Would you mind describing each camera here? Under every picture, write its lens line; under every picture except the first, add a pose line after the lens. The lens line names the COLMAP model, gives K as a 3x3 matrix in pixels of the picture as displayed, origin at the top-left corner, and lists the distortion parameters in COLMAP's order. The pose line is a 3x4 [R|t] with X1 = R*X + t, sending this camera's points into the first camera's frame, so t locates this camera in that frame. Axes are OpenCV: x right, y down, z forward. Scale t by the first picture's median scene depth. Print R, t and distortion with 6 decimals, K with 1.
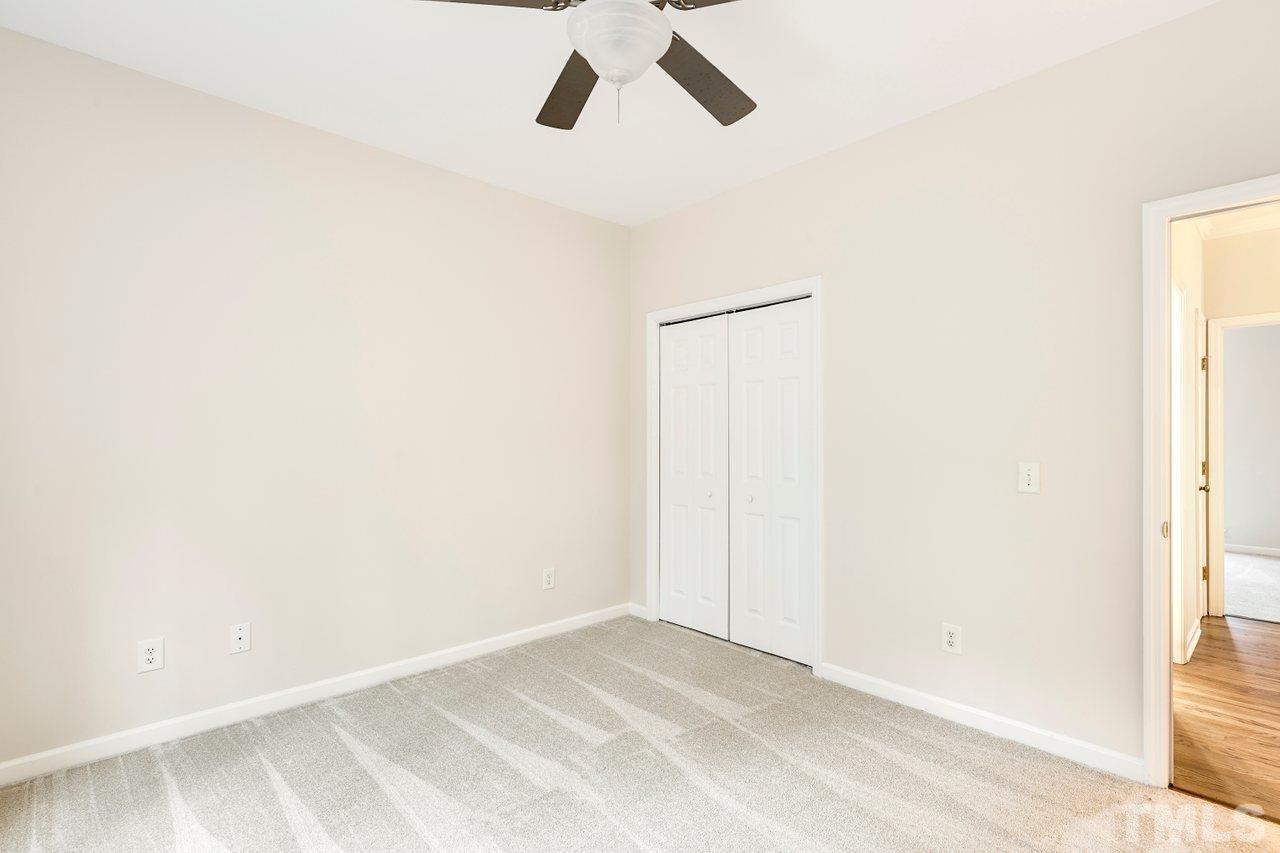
lens RADIAL K [[594.8, 0, 651.8], [0, 594.8, 428.5], [0, 0, 1]] dist [0.001084, 0.000070]
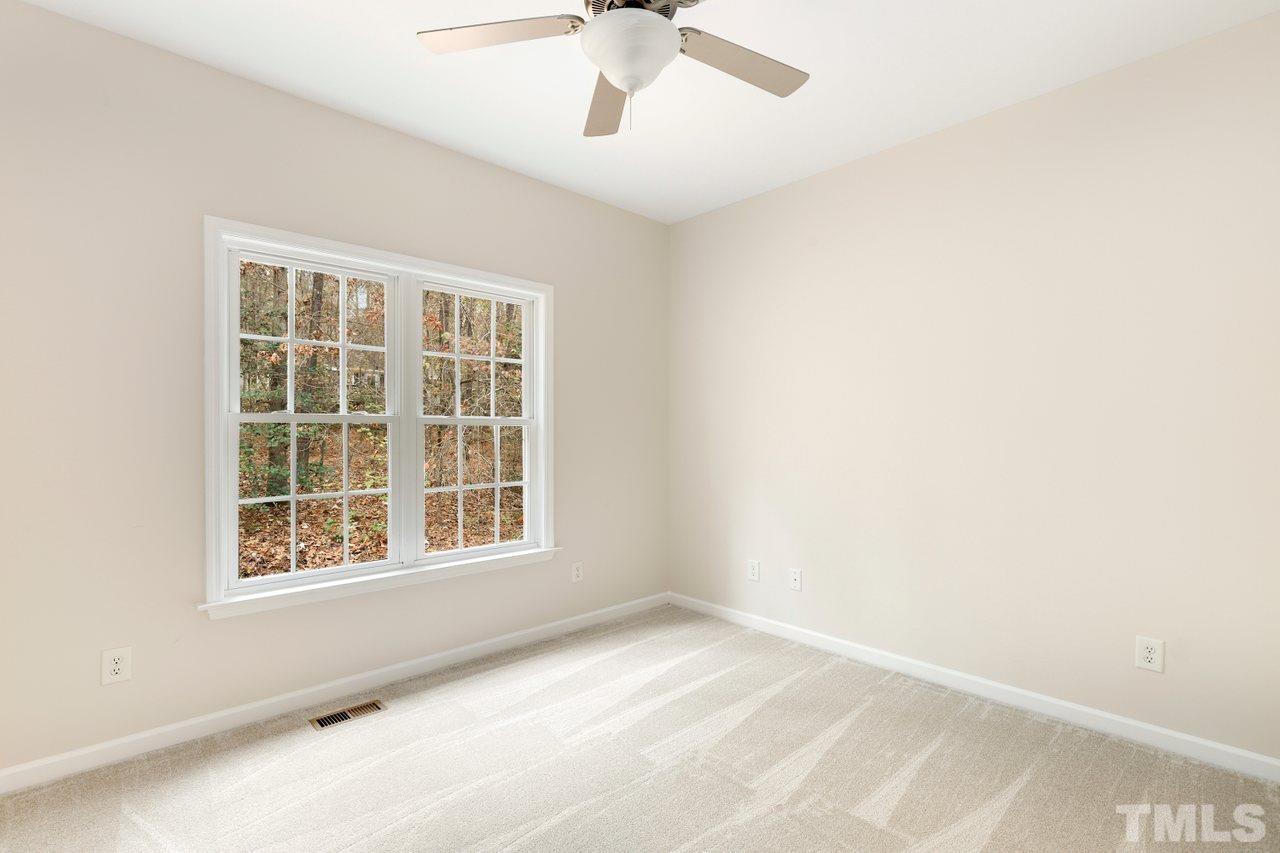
lens RADIAL K [[594.8, 0, 651.8], [0, 594.8, 428.5], [0, 0, 1]] dist [0.001084, 0.000070]
pose [[-0.002338, -0.010372, -0.999943, 0.687075], [0.007485, 0.999918, -0.010390, 0.028238], [0.999969, -0.007509, -0.002260, 0.724136]]
